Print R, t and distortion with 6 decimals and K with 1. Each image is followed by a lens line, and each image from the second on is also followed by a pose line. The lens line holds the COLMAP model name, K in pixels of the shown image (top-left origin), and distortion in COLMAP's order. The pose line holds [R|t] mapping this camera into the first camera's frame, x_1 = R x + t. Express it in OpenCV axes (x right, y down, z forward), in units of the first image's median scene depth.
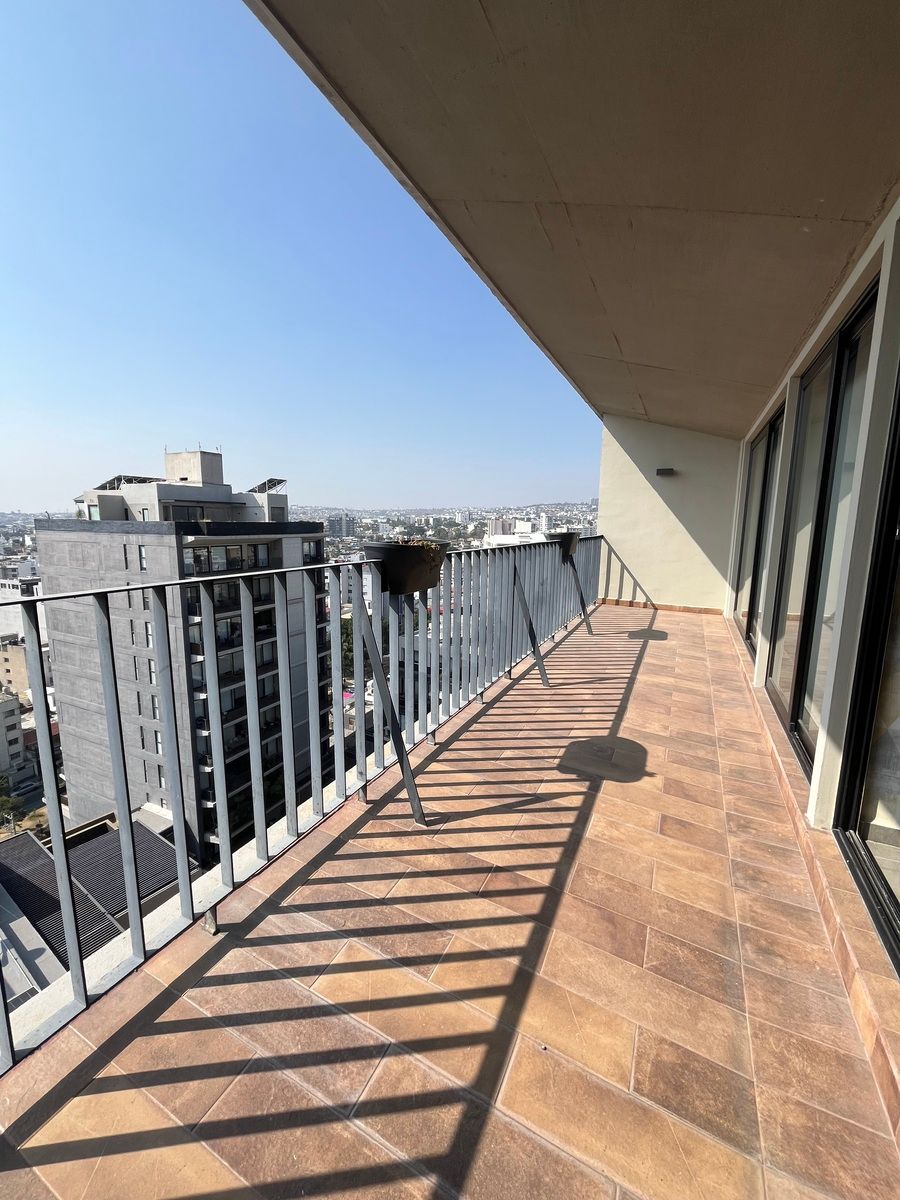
lens RADIAL K [[487.3, 0, 448.0], [0, 487.3, 599.0], [0, 0, 1]] dist [-0.001582, -0.000409]
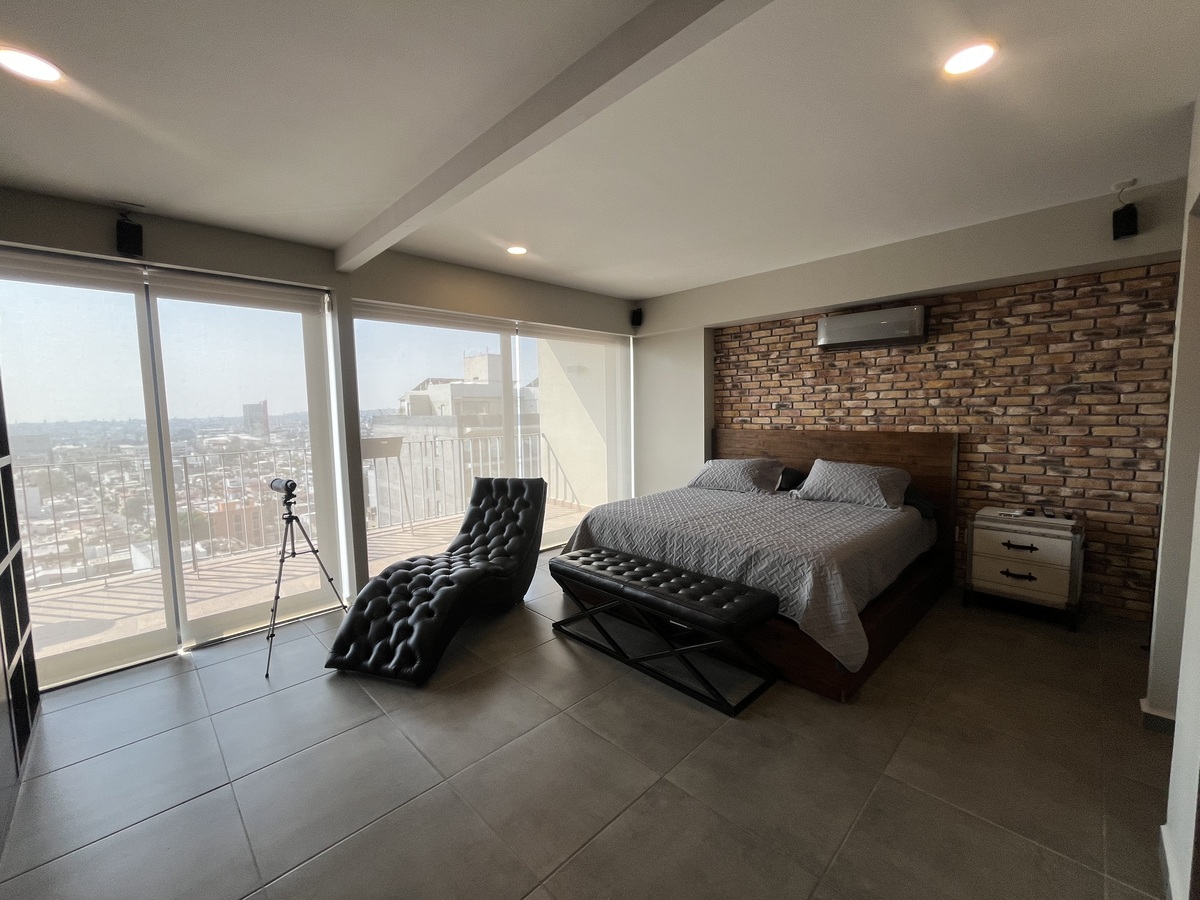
lens RADIAL K [[487.3, 0, 601.5], [0, 487.3, 449.8], [0, 0, 1]] dist [-0.001582, -0.000409]
pose [[0.944999, -0.001379, -0.327071, 0.132202], [-0.021439, 0.997579, -0.066150, -0.006305], [0.326371, 0.069524, 0.942682, 0.015968]]
